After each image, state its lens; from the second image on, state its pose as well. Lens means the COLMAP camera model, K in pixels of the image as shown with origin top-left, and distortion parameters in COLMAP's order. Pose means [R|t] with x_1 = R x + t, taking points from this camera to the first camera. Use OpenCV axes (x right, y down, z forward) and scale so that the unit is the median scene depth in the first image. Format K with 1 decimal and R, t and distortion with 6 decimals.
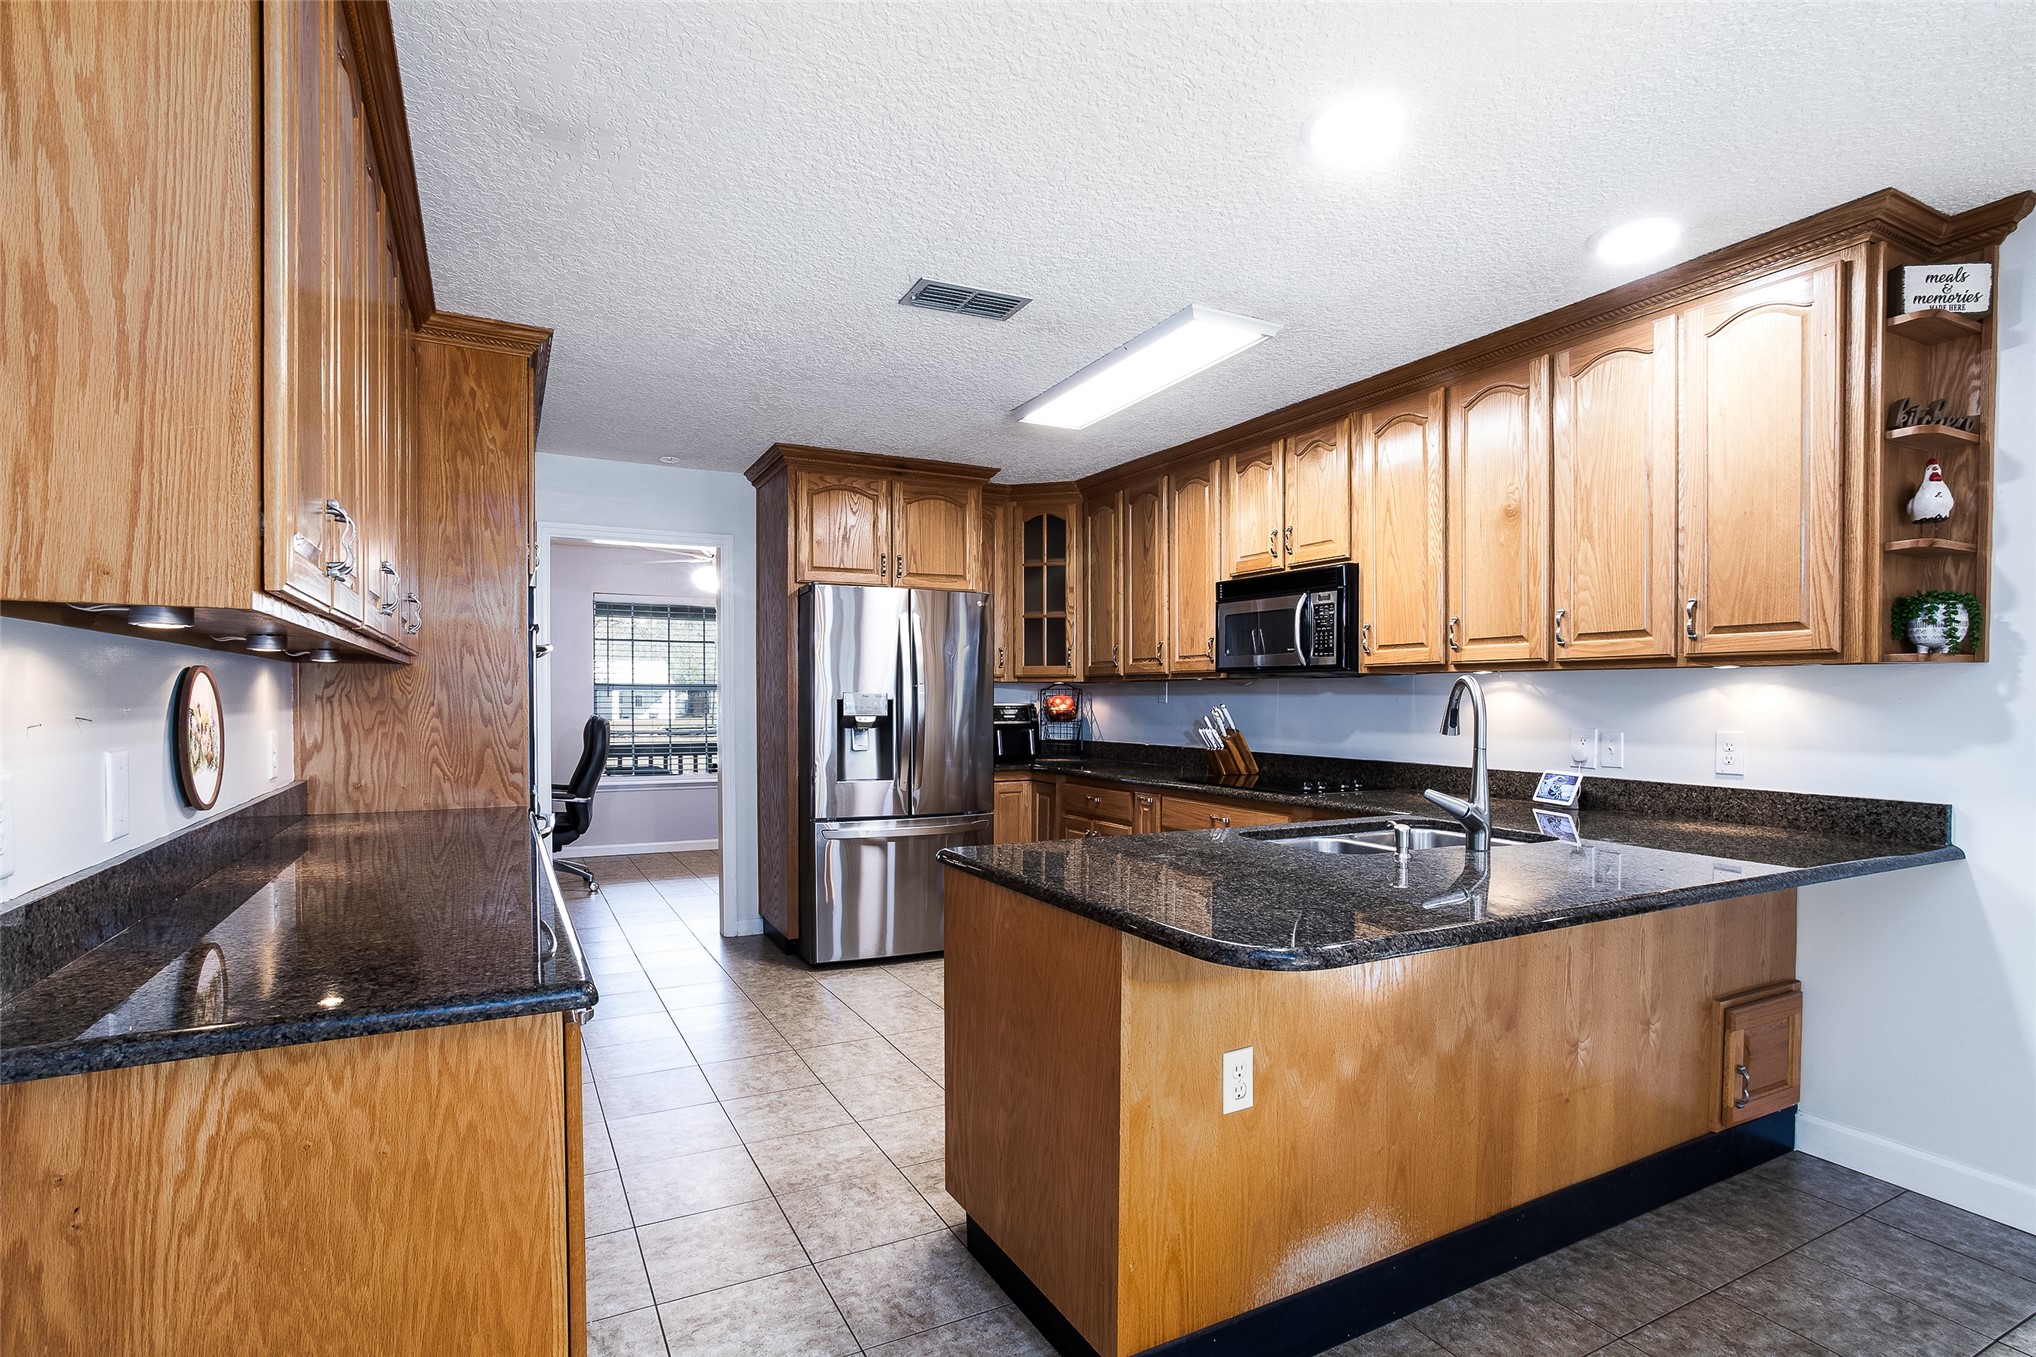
lens RADIAL K [[966.3, 0, 977.8], [0, 966.3, 732.0], [0, 0, 1]] dist [-0.042278, 0.015037]
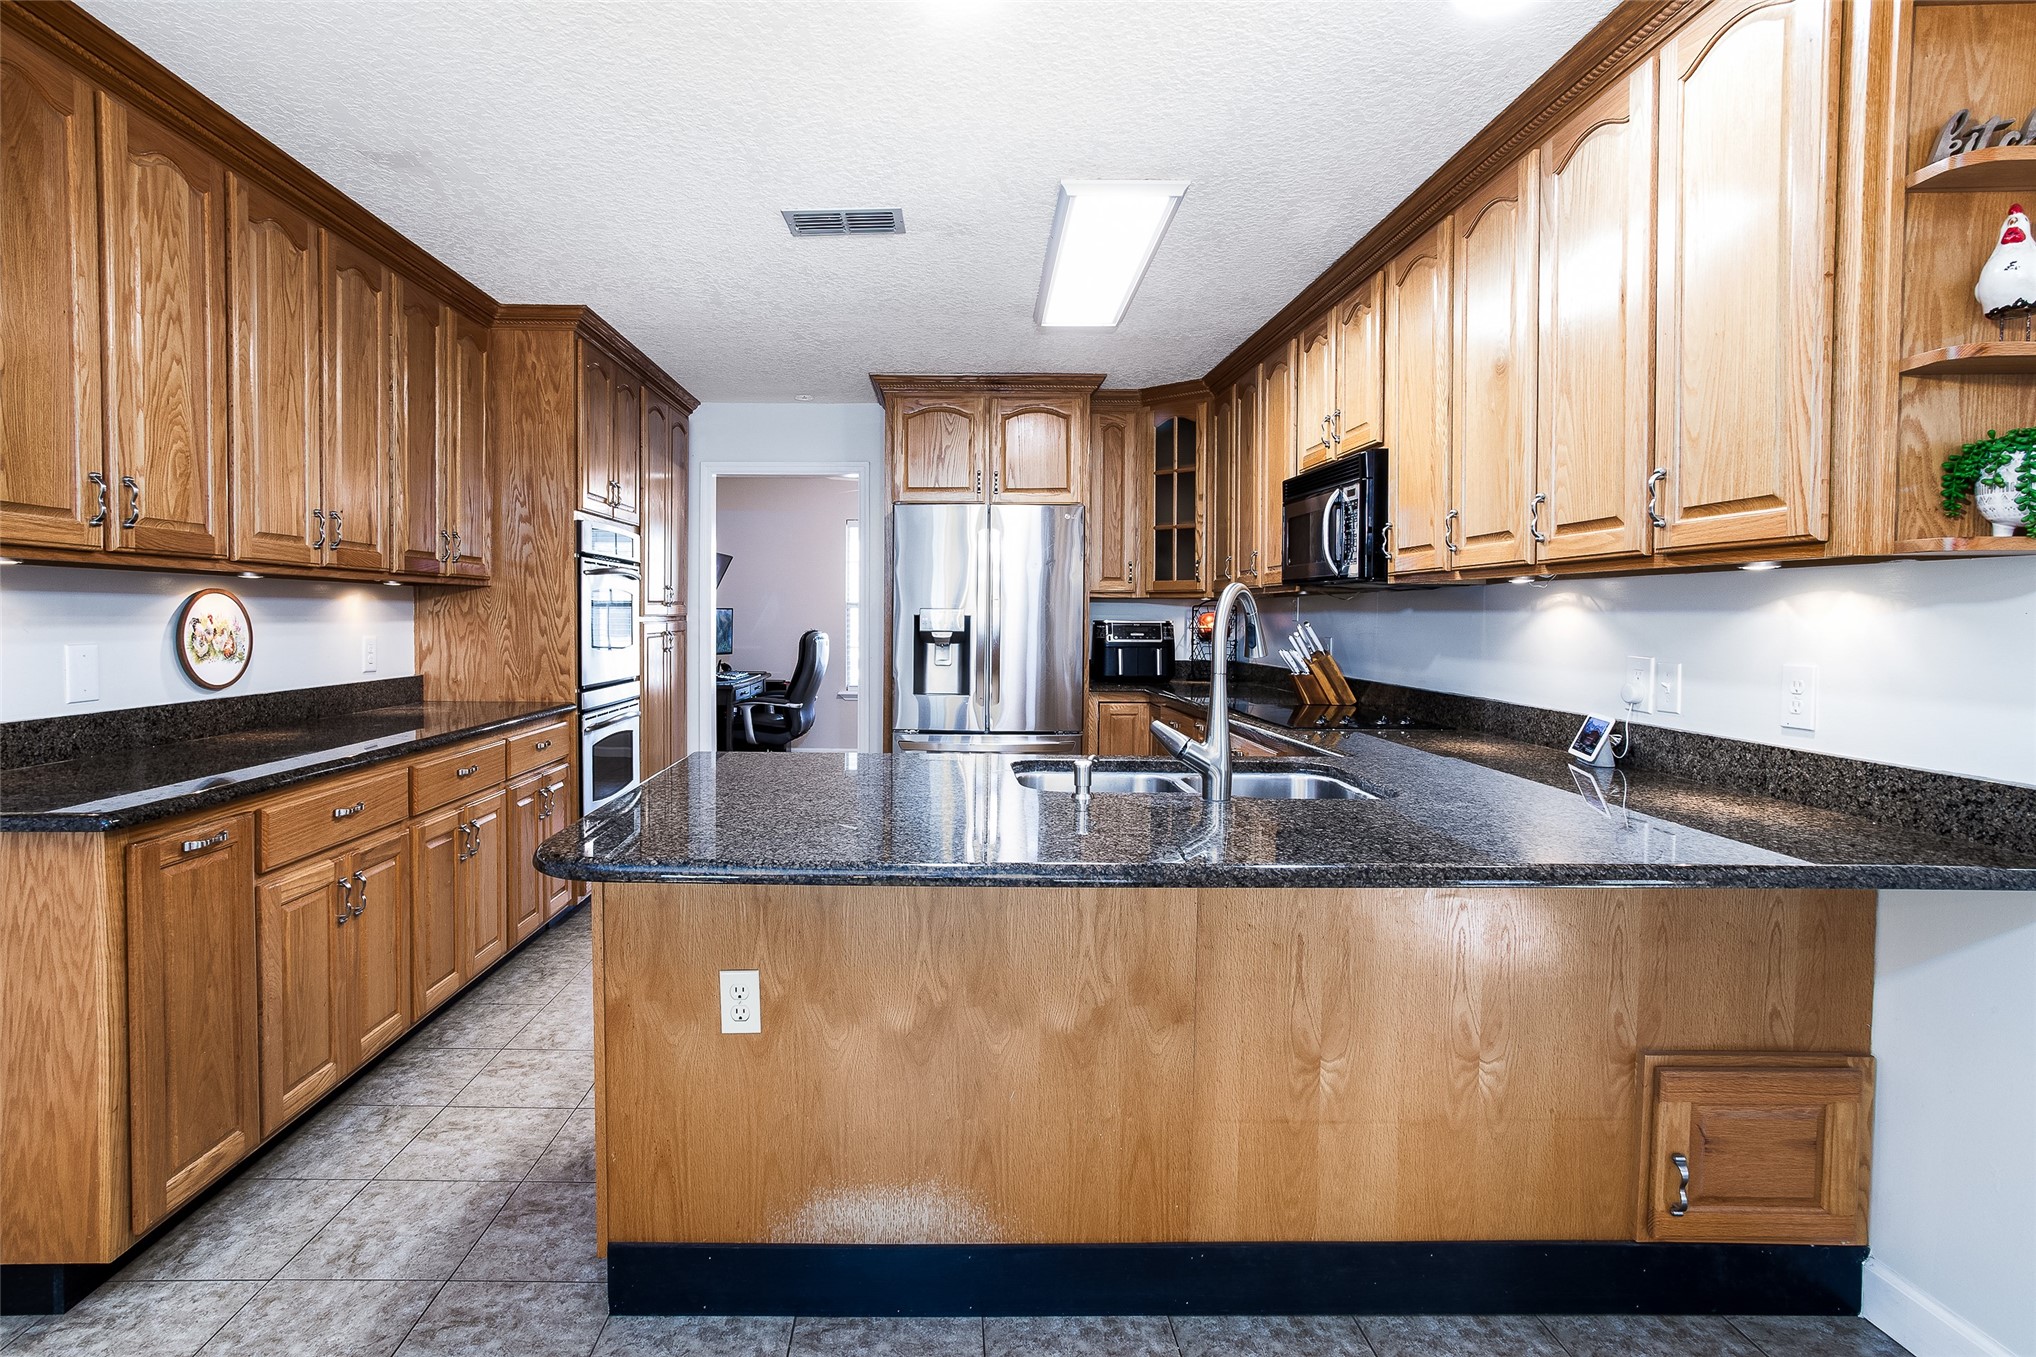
lens RADIAL K [[978.7, 0, 1002.4], [0, 978.7, 662.8], [0, 0, 1]] dist [-0.045617, 0.021042]
pose [[0.895338, 0.023641, -0.444760, 0.594663], [-0.018991, 0.999708, 0.014909, -0.001039], [0.444982, -0.004902, 0.895526, 0.148639]]
